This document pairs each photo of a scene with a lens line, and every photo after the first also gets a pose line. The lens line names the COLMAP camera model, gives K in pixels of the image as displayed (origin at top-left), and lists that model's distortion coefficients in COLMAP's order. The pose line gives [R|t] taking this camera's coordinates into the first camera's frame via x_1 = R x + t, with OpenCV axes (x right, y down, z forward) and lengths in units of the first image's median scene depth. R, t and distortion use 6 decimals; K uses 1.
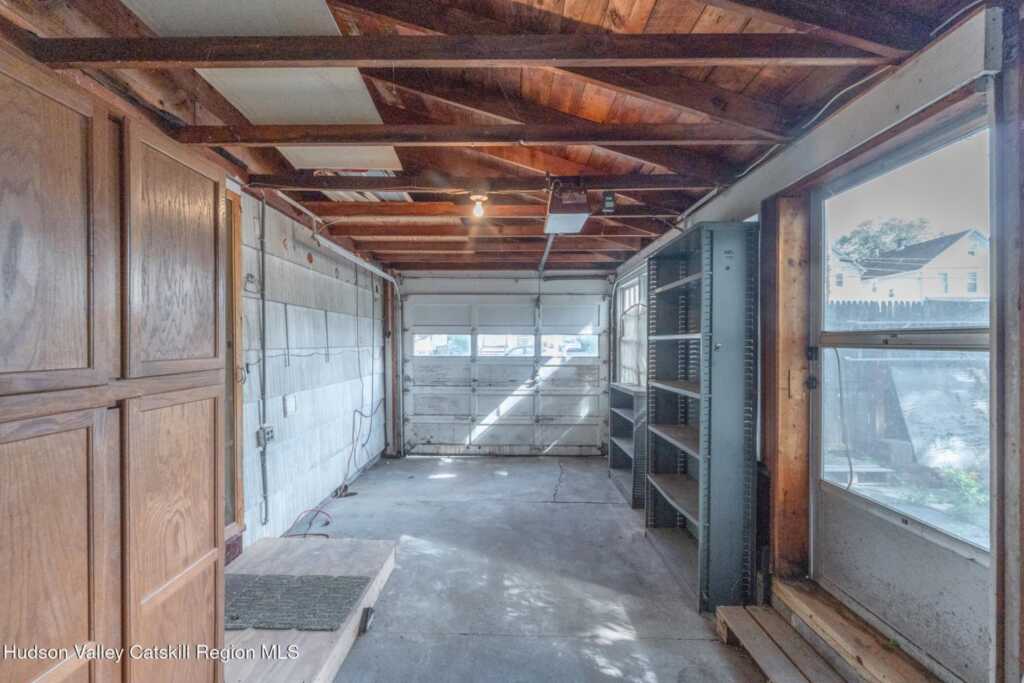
lens RADIAL K [[414.2, 0, 512.0], [0, 414.2, 341.5], [0, 0, 1]] dist [0.000195, 0.000022]
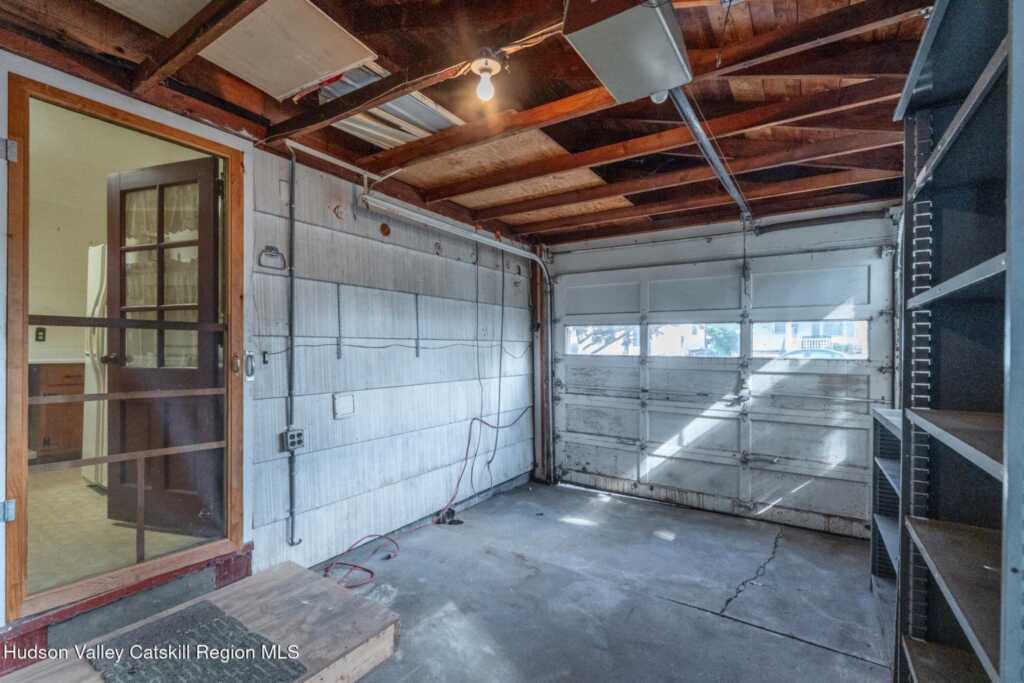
lens RADIAL K [[459.2, 0, 512.2], [0, 459.2, 343.8], [0, 0, 1]] dist [-0.000741, -0.000235]
pose [[0.841611, -0.000444, -0.540084, 0.140836], [-0.001898, 0.999991, -0.003779, 0.018807], [0.540081, 0.004206, 0.841603, 0.232286]]
